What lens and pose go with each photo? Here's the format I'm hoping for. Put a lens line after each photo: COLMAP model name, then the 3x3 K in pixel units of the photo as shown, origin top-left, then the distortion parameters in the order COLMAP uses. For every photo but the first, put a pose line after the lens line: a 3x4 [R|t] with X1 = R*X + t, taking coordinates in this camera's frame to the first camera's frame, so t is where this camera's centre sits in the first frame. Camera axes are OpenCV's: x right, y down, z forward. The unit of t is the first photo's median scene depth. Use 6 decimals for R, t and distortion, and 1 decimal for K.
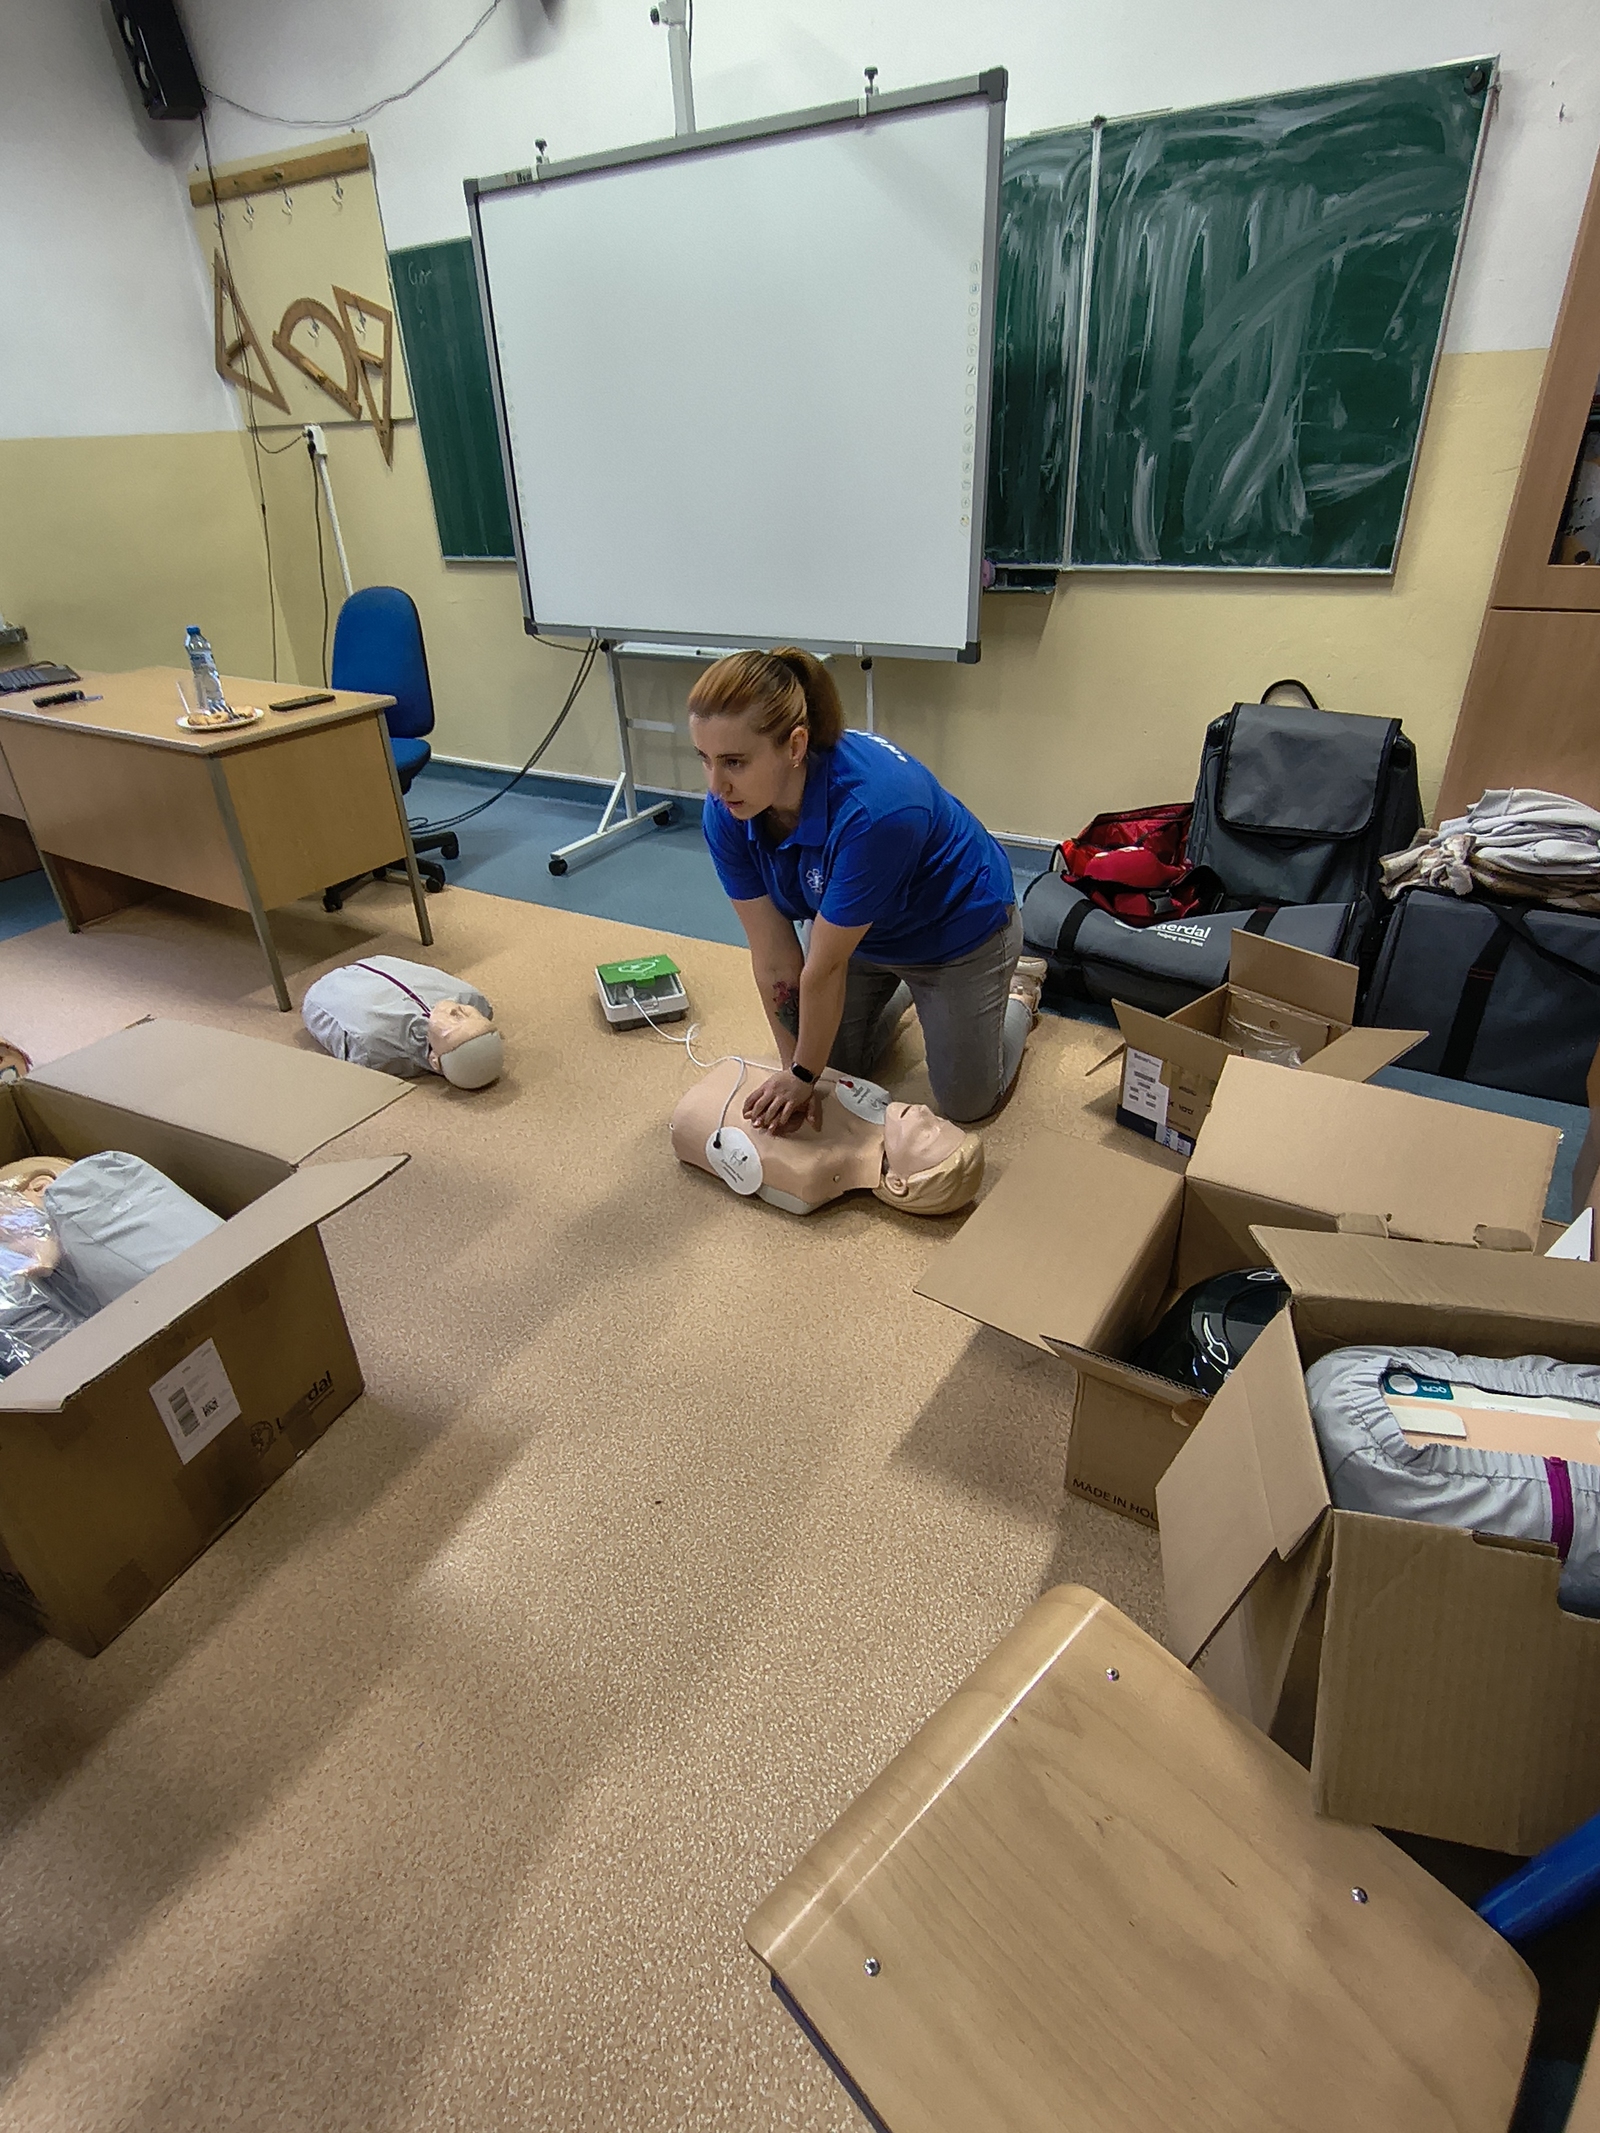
lens RADIAL K [[1113.0, 0, 781.0], [0, 1113.0, 1064.9], [0, 0, 1]] dist [-0.004118, 0.000644]
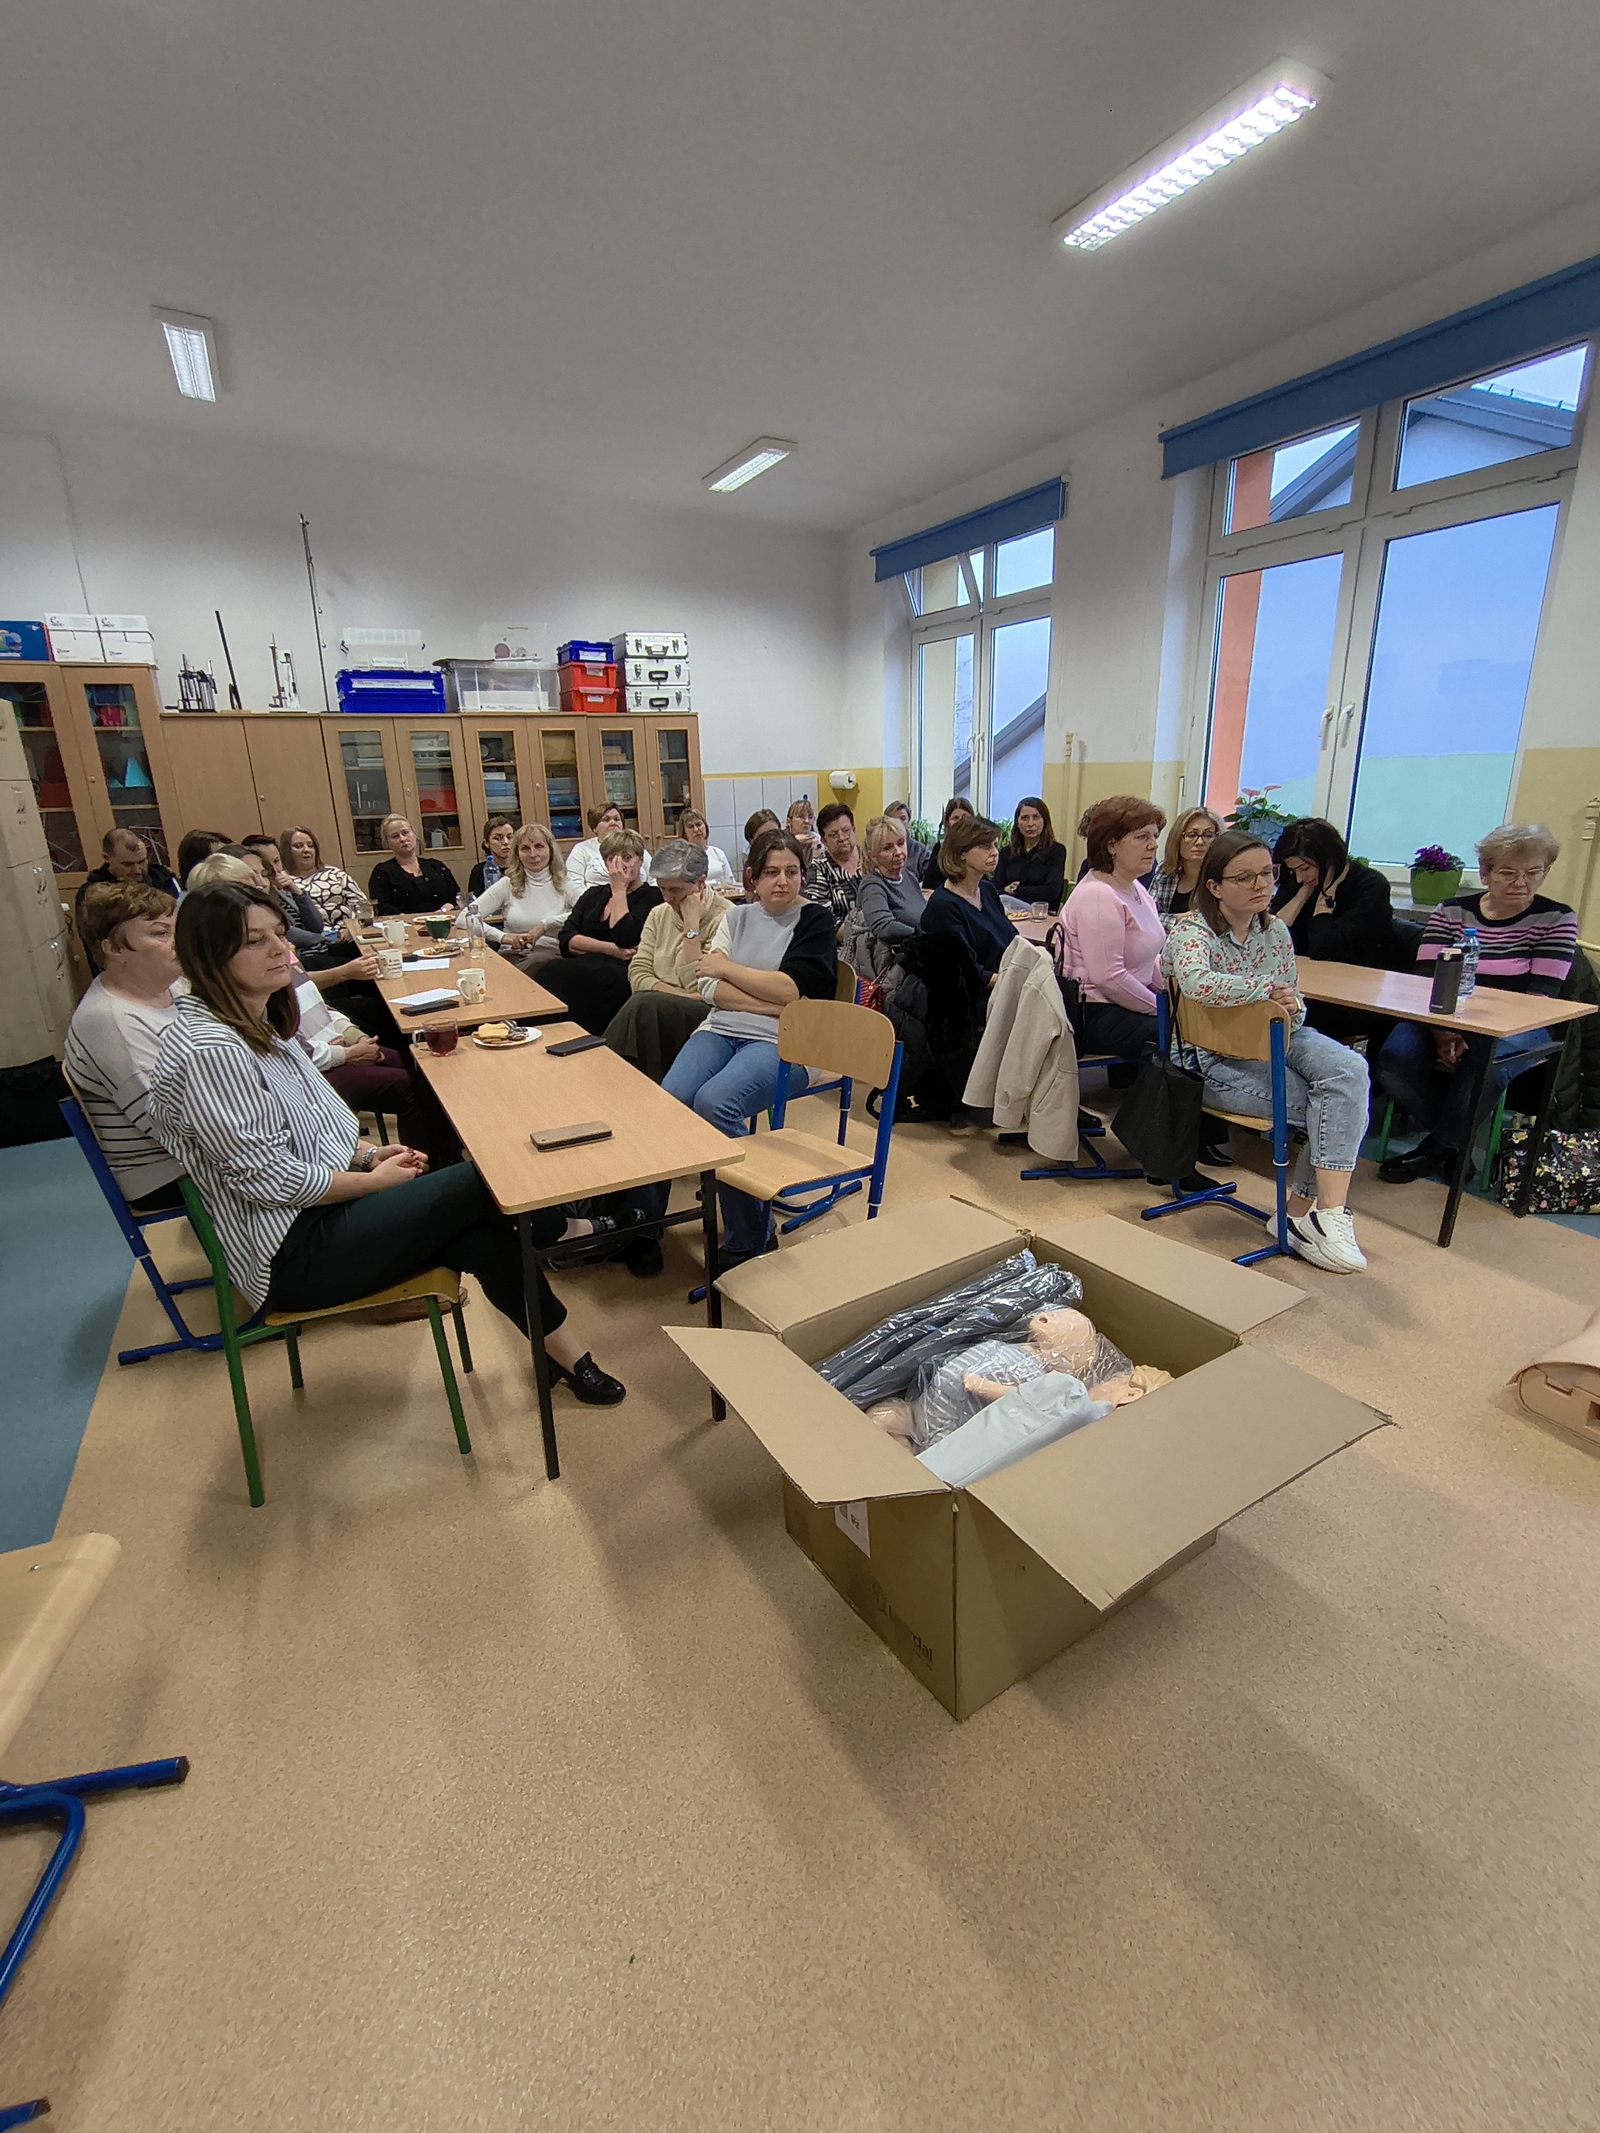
lens RADIAL K [[979.5, 0, 806.9], [0, 979.5, 1059.6], [0, 0, 1]] dist [-0.002428, -0.000674]
pose [[-0.519660, 0.297252, -0.800996, 0.140163], [-0.374975, 0.763054, 0.526443, -0.377650], [0.767689, 0.573925, -0.285066, 0.571867]]
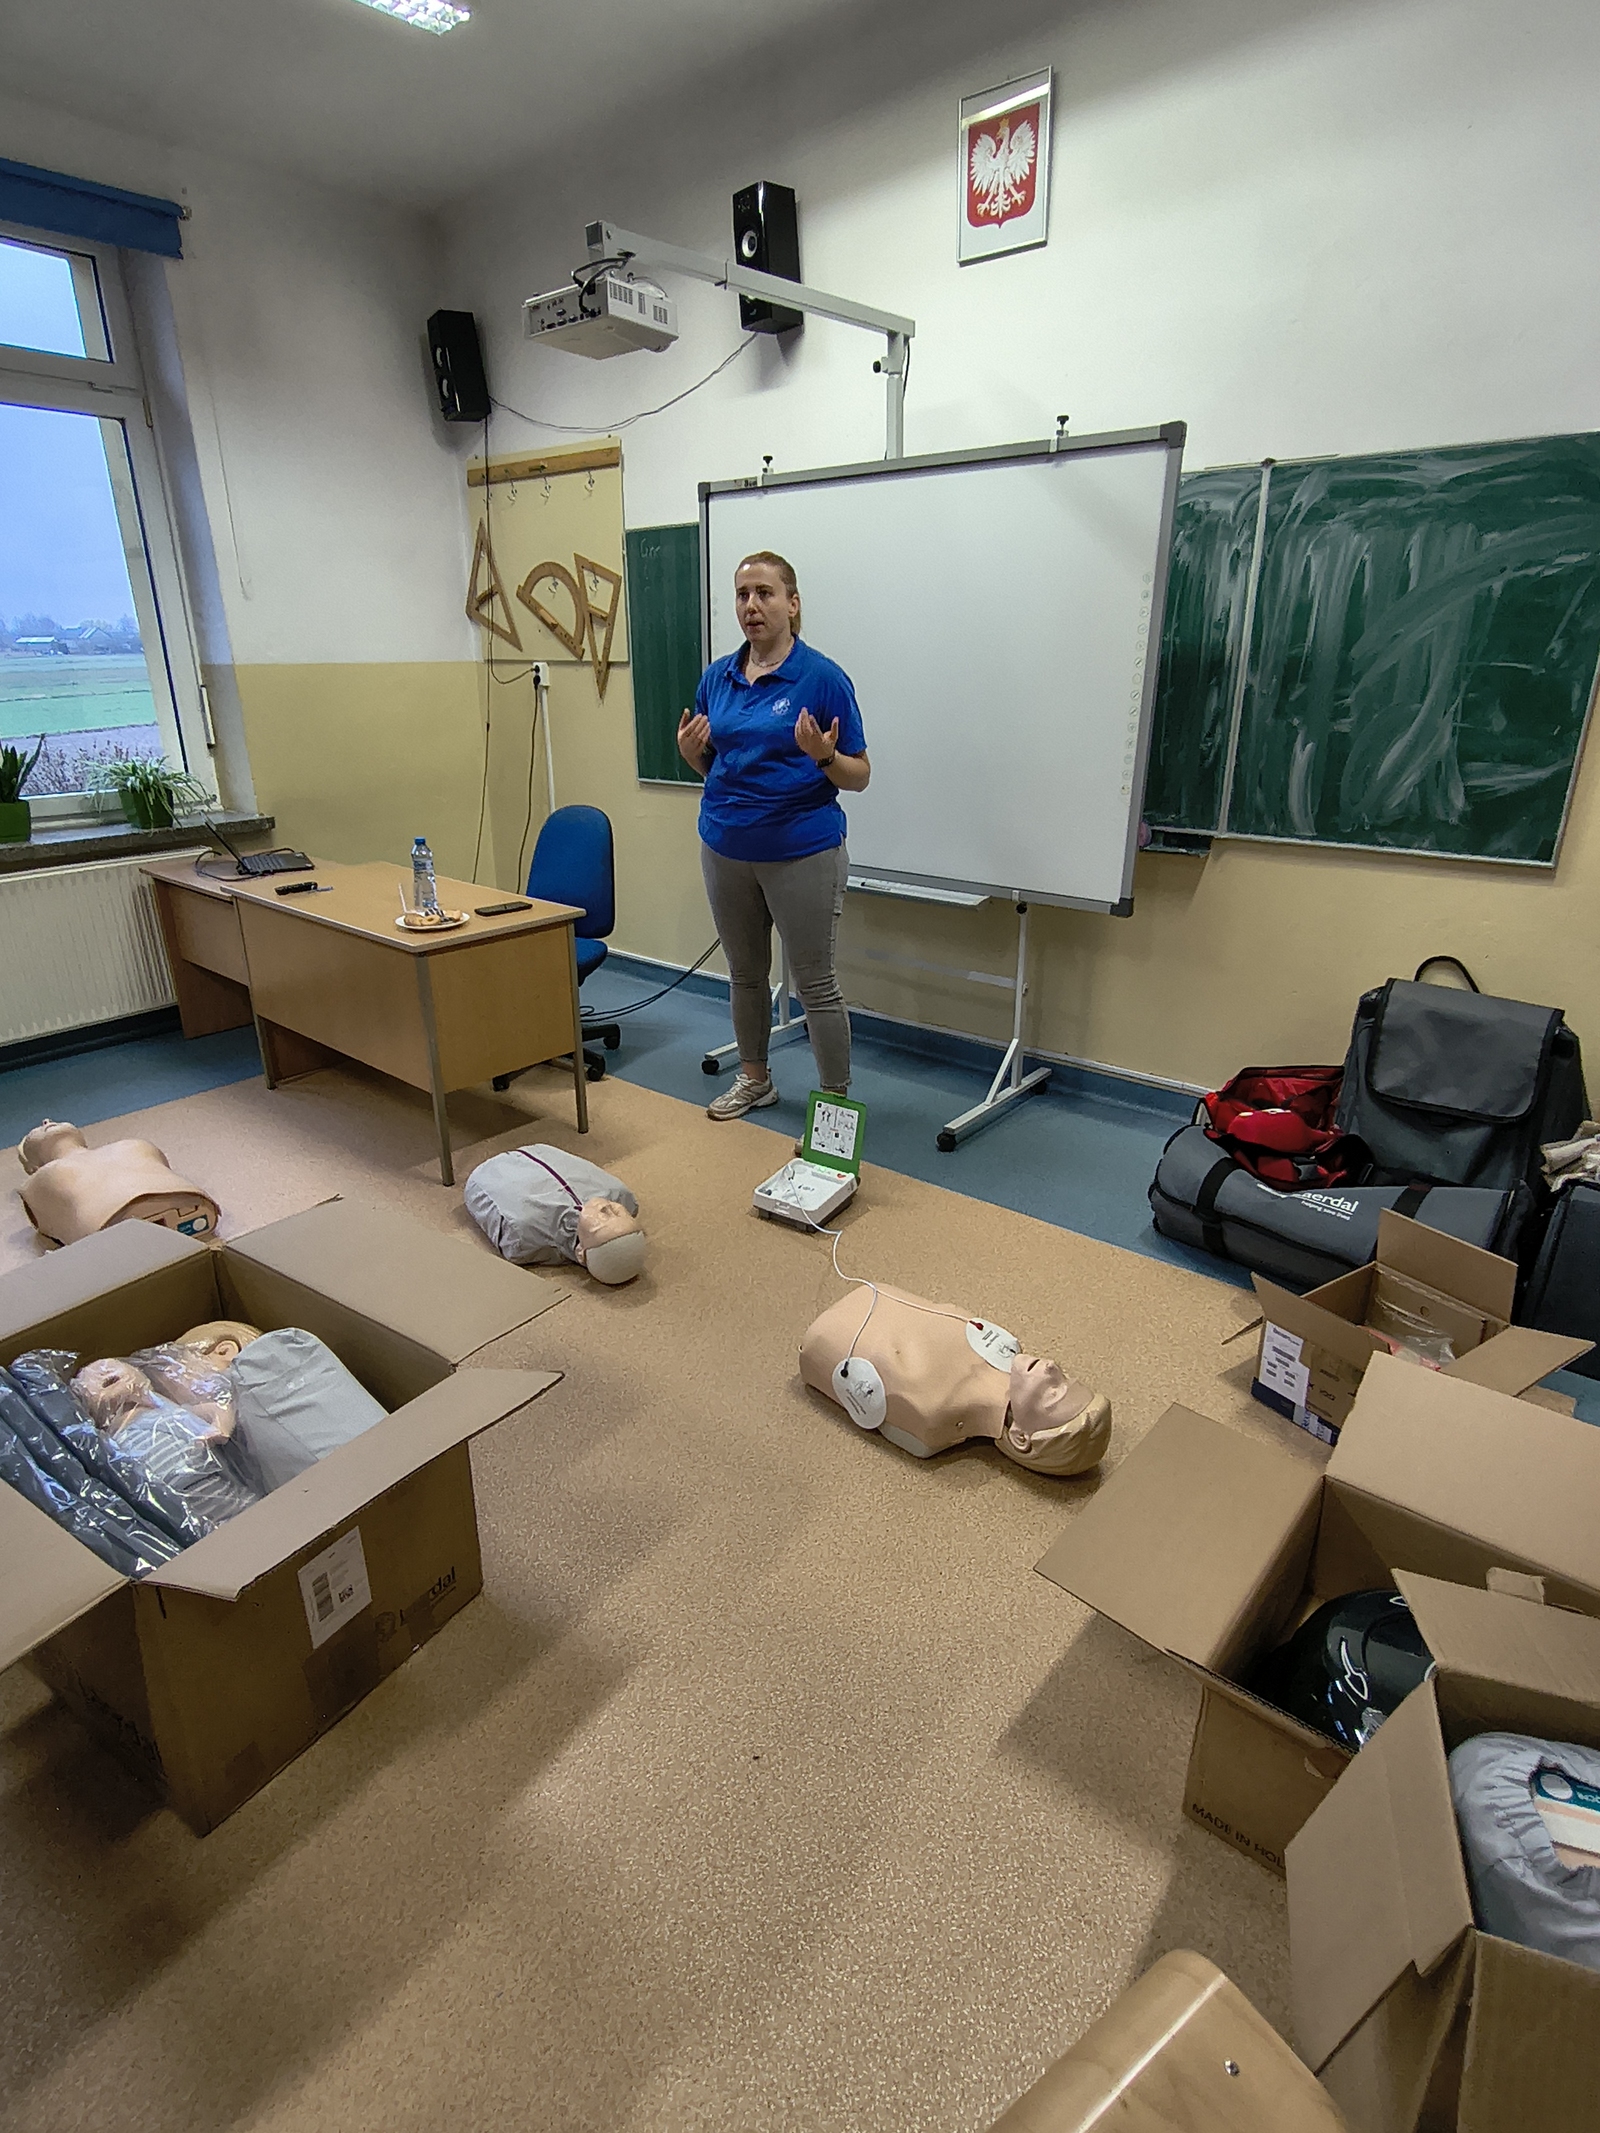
lens RADIAL K [[1113.0, 0, 779.7], [0, 1113.0, 1059.5], [0, 0, 1]] dist [-0.004118, 0.000644]
pose [[0.989361, 0.085592, -0.117640, -0.016757], [-0.103526, 0.982327, -0.155938, -0.039159], [0.102214, 0.166458, 0.980736, -0.041547]]
